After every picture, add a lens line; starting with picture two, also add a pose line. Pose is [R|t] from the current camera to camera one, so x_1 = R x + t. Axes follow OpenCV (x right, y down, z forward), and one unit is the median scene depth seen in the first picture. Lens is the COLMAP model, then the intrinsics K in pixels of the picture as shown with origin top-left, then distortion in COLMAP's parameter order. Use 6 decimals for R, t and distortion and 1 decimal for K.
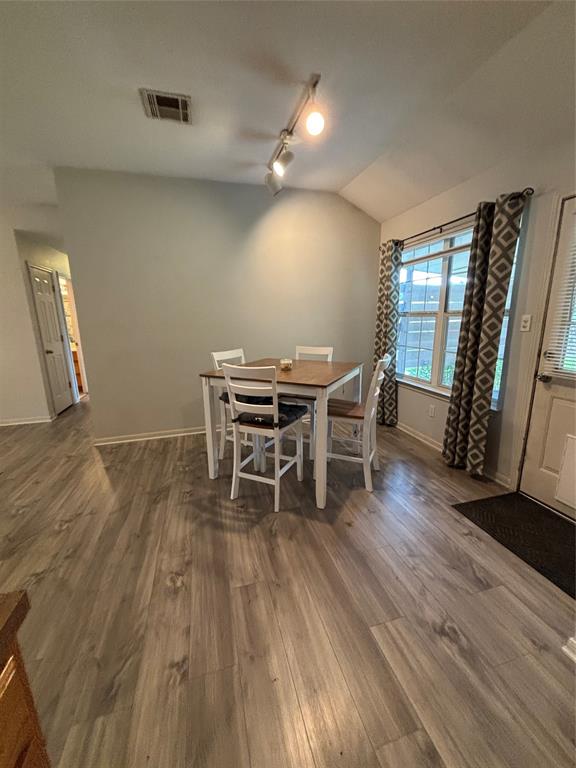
lens RADIAL K [[302.5, 0, 288.0], [0, 302.5, 384.0], [0, 0, 1]] dist [-0.001276, 0.000036]
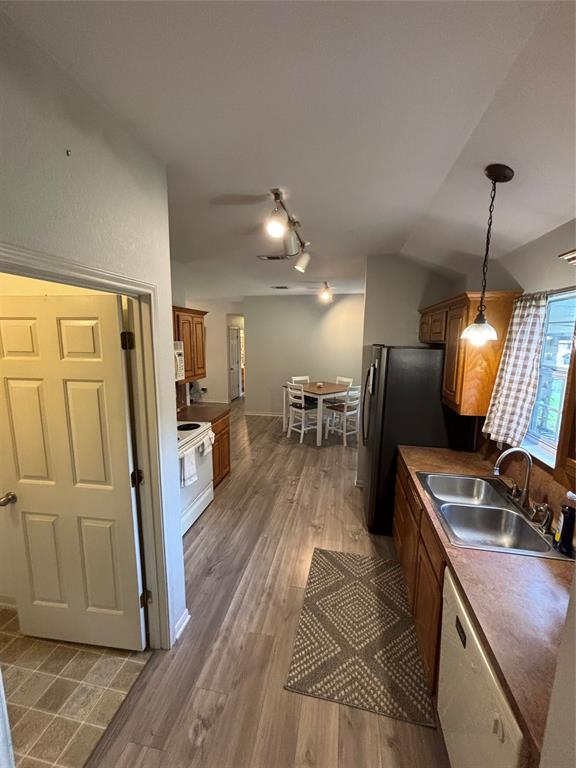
lens RADIAL K [[305.8, 0, 291.5], [0, 305.8, 382.9], [0, 0, 1]] dist [0.000931, 0.000168]
pose [[0.894203, 0.088352, -0.438856, 0.933827], [-0.115965, 0.992584, -0.036458, 0.028874], [0.432380, 0.083492, 0.897817, -1.301206]]
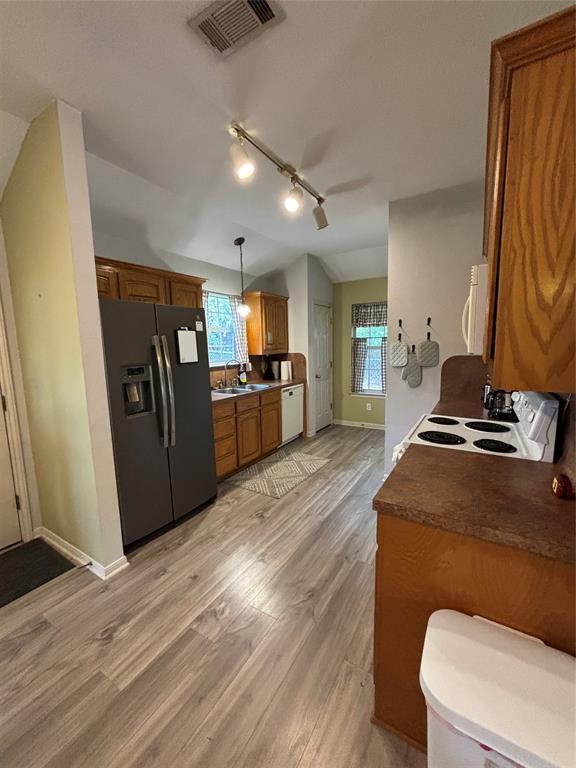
lens RADIAL K [[305.8, 0, 291.5], [0, 305.8, 382.9], [0, 0, 1]] dist [0.000931, 0.000168]
pose [[-0.672478, -0.069485, 0.736848, -0.460644], [0.186143, 0.947703, 0.259250, -0.170247], [-0.716327, 0.311499, -0.624375, 0.563201]]
